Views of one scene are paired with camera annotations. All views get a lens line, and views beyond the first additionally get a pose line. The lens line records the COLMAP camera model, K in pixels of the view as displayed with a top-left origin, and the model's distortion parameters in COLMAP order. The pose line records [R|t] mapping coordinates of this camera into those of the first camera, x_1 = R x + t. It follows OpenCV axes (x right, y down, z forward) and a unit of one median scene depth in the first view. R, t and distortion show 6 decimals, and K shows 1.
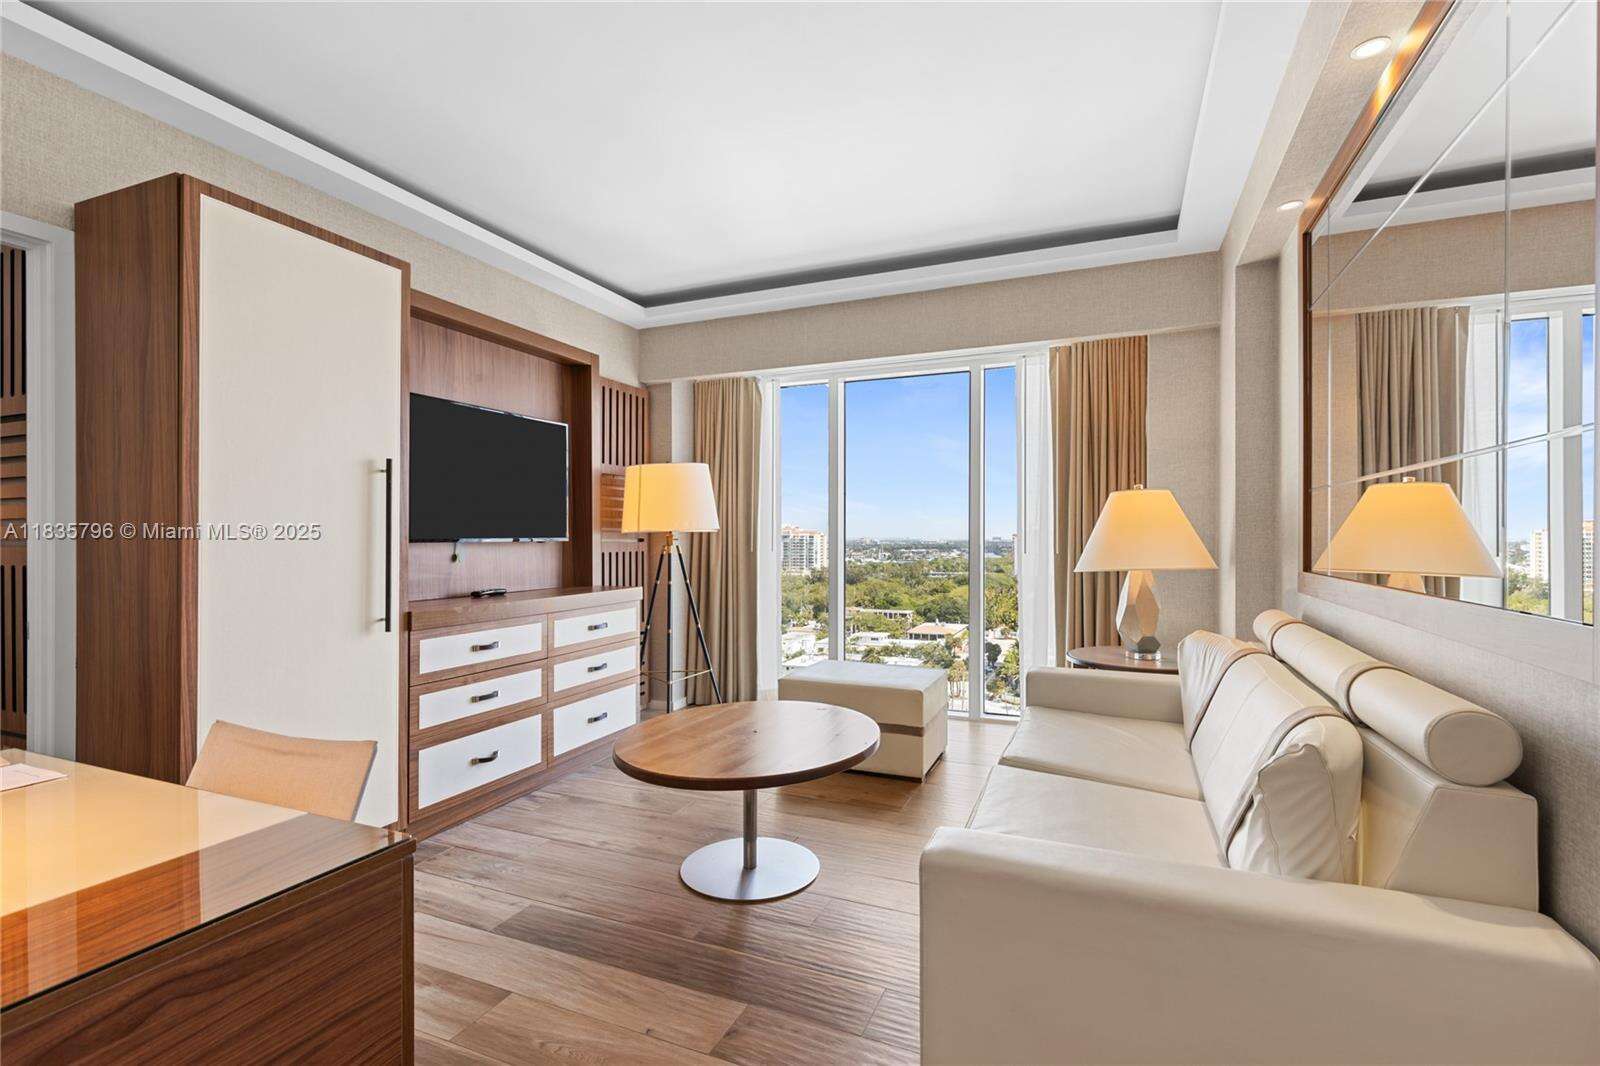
lens RADIAL K [[735.5, 0, 808.2], [0, 735.5, 534.9], [0, 0, 1]] dist [0.001177, -0.000195]
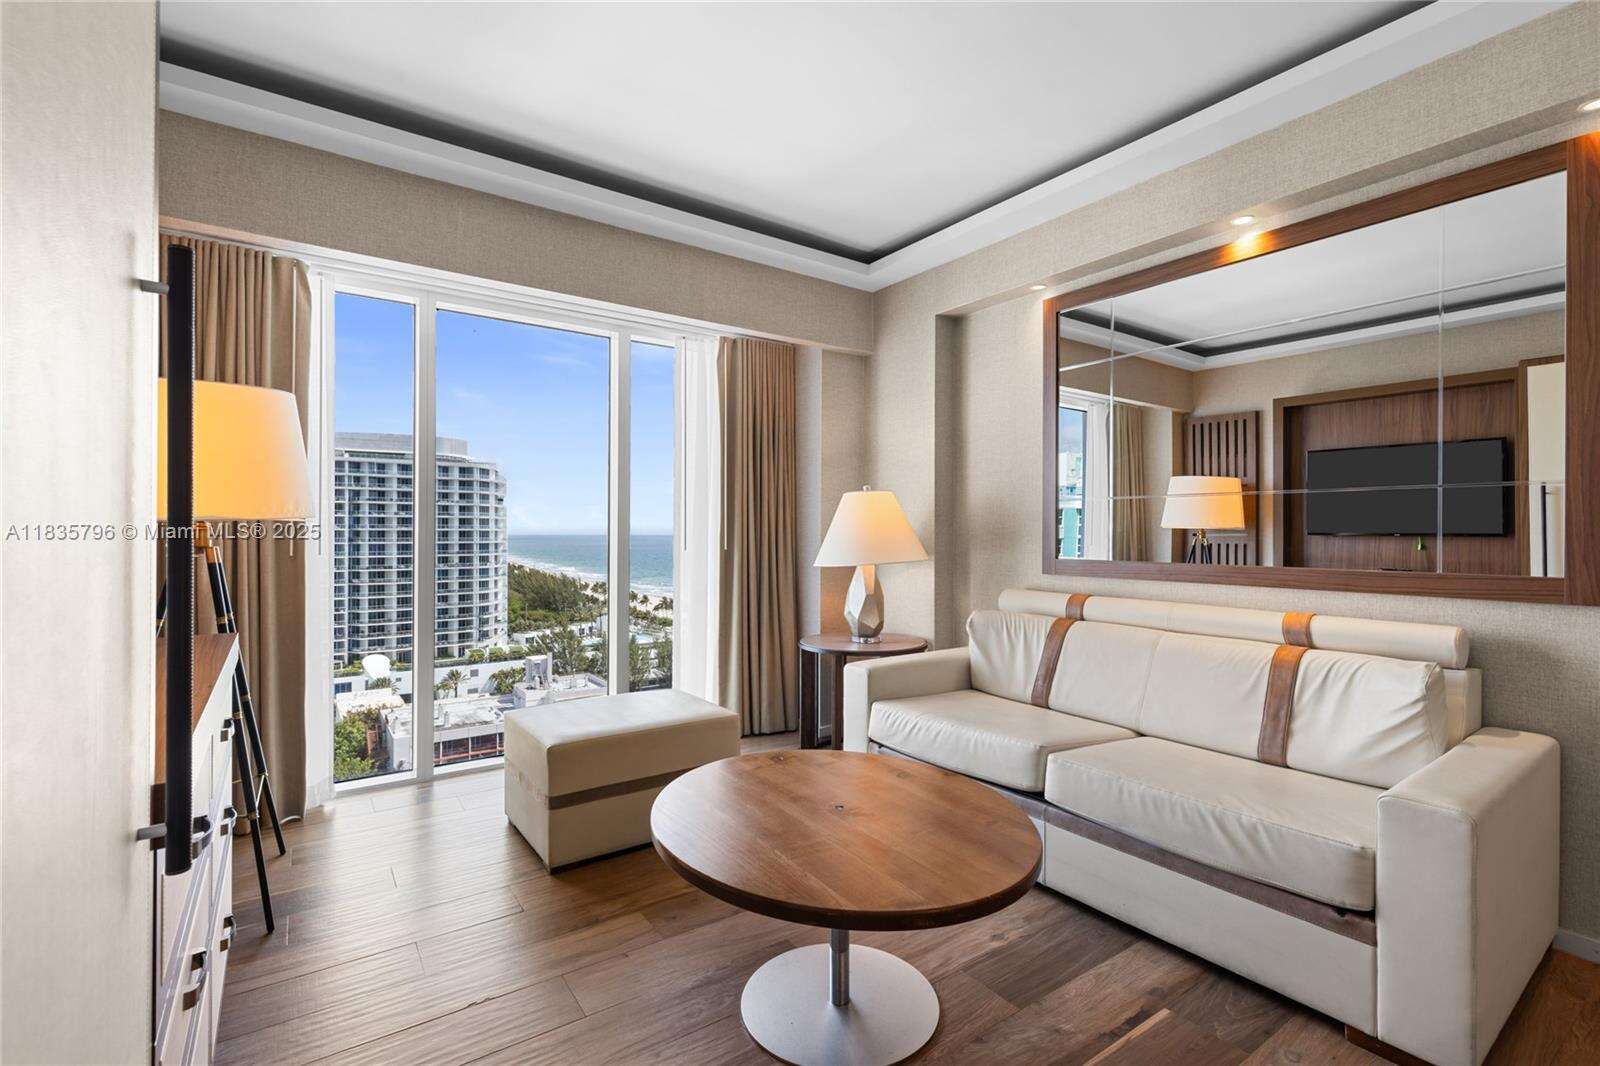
lens RADIAL K [[723.0, 0, 807.4], [0, 723.0, 532.4], [0, 0, 1]] dist [0.007743, -0.000683]
pose [[0.518805, 0.002826, 0.854888, -0.527745], [-0.005664, 0.999984, 0.000131, 0.001932], [-0.854874, -0.004911, 0.518812, 0.510724]]
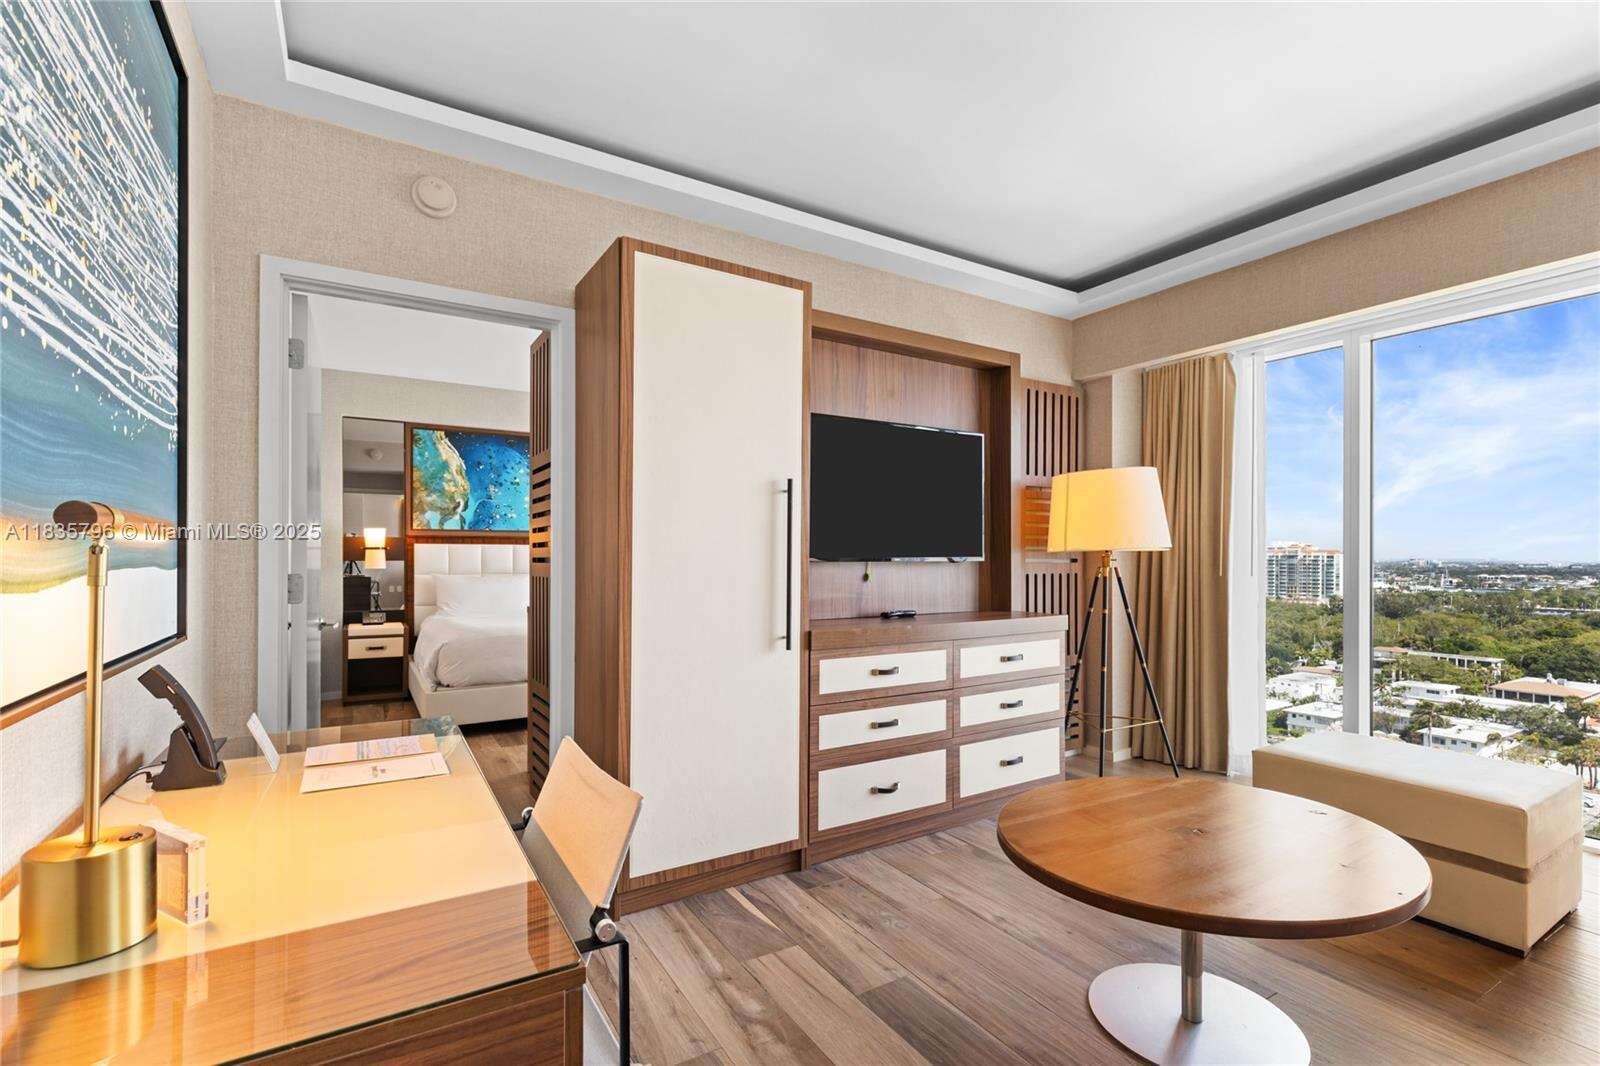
lens RADIAL K [[729.7, 0, 800.2], [0, 729.7, 553.5], [0, 0, 1]] dist [0.006915, -0.001164]
pose [[0.812543, 0.001044, -0.582900, 0.020208], [-0.001547, 0.999999, -0.000366, -0.000496], [0.582899, 0.001199, 0.812544, 0.151002]]
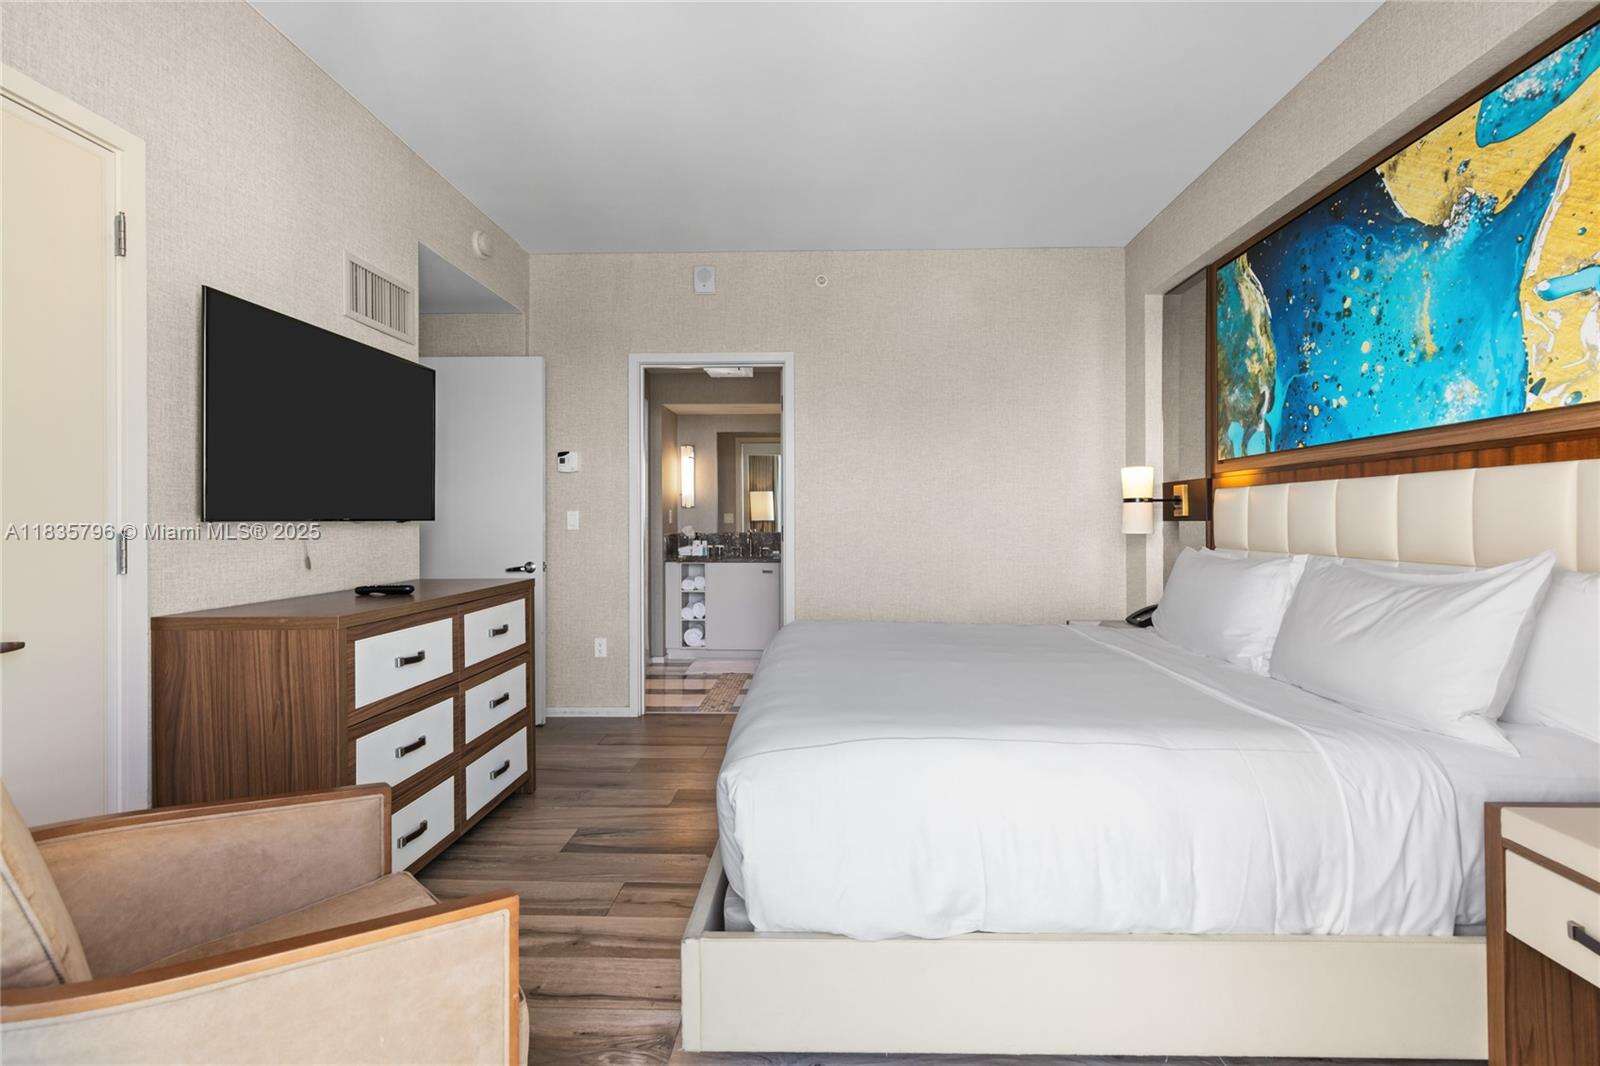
lens RADIAL K [[711.7, 0, 803.5], [0, 711.7, 519.4], [0, 0, 1]] dist [-0.000255, -0.000368]
pose [[-0.934317, 0.002876, -0.356430, -1.058387], [0.003612, 0.999993, -0.001398, 0.016405], [0.356424, -0.002594, -0.934321, 1.873101]]
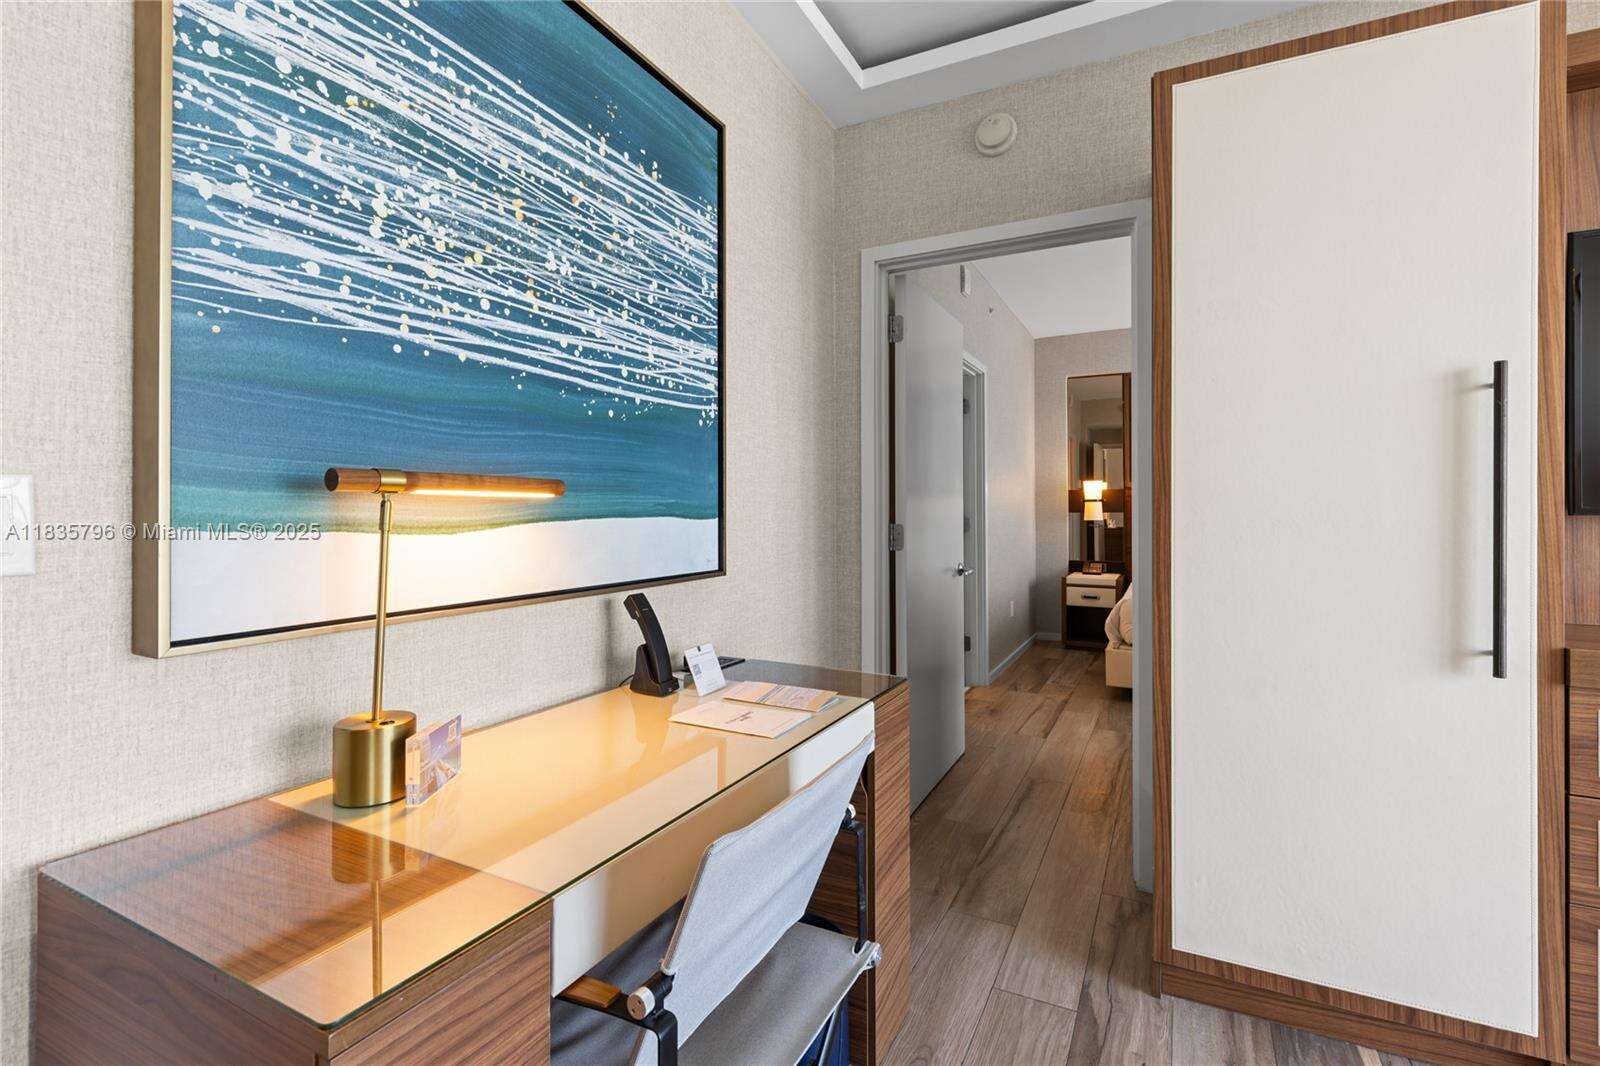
lens RADIAL K [[720.4, 0, 806.7], [0, 720.4, 508.3], [0, 0, 1]] dist [0.002100, -0.000099]
pose [[-0.068357, 0.001174, -0.997660, -0.000743], [0.005212, 0.999986, 0.000820, 0.001179], [0.997647, -0.005144, -0.068362, 0.407796]]
